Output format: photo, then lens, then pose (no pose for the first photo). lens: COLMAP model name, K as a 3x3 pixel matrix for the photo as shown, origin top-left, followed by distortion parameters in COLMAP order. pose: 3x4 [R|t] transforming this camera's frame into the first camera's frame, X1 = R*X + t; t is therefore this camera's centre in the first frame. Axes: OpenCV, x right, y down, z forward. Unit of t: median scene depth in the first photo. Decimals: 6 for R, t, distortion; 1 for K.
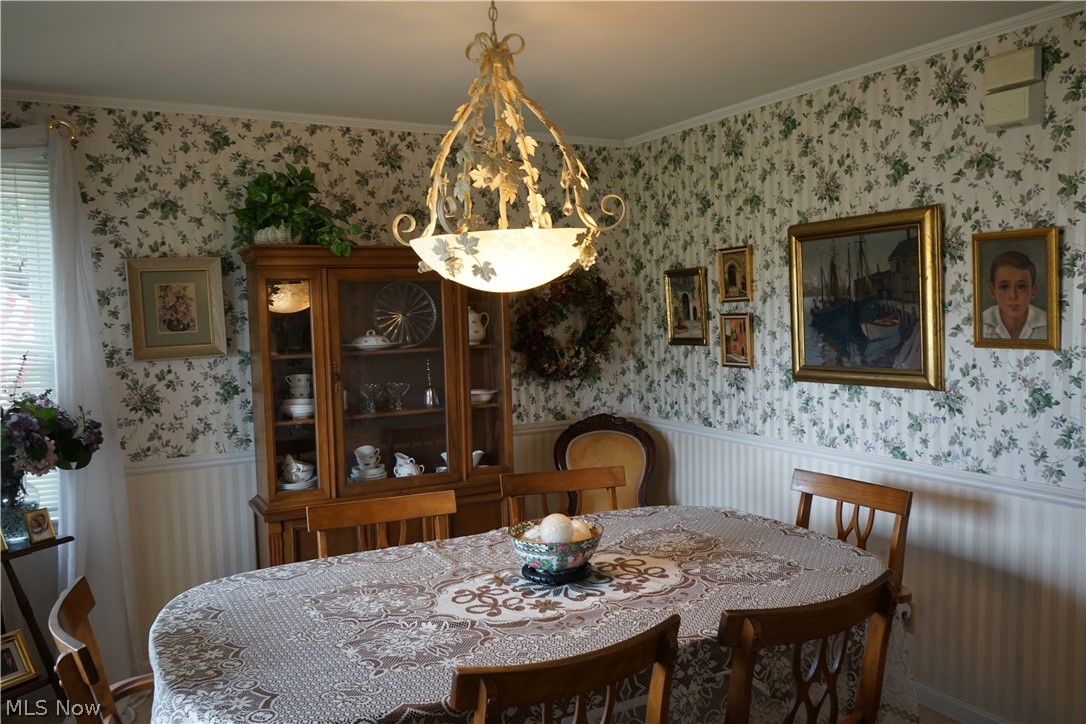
lens RADIAL K [[885.8, 0, 557.9], [0, 885.8, 364.2], [0, 0, 1]] dist [0.009552, 0.005630]
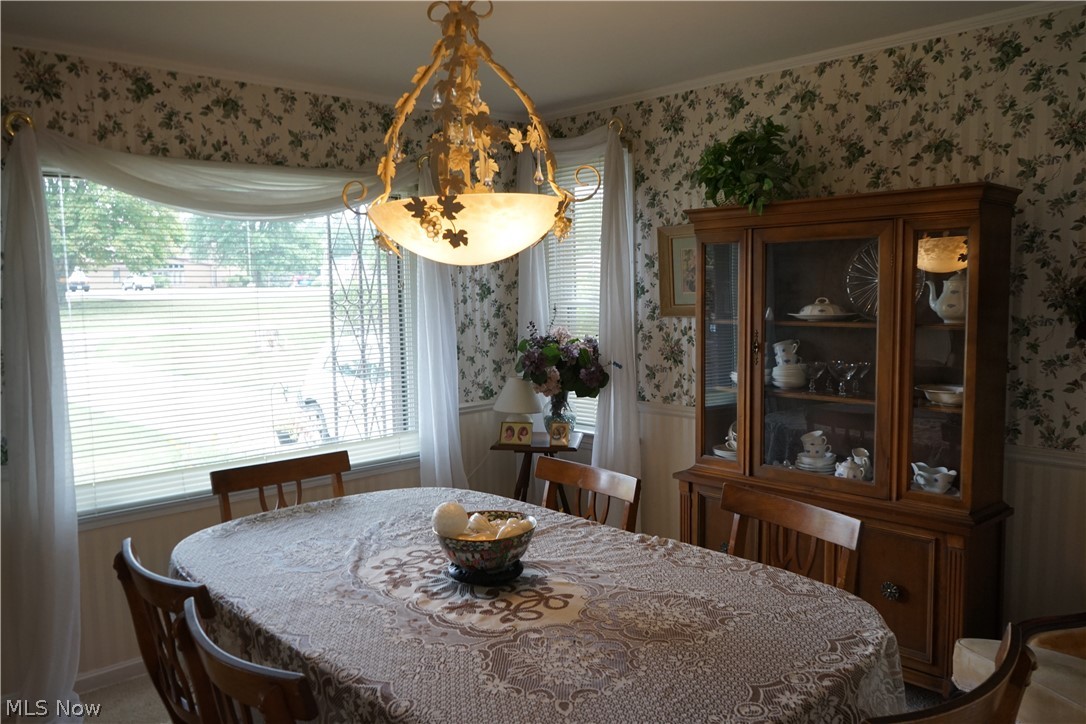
lens RADIAL K [[885.8, 0, 557.9], [0, 885.8, 364.2], [0, 0, 1]] dist [0.009552, 0.005630]
pose [[0.225662, 0.108756, -0.968116, 0.827368], [-0.063214, 0.993290, 0.096849, -0.060699], [0.972153, 0.039344, 0.231023, 0.823312]]
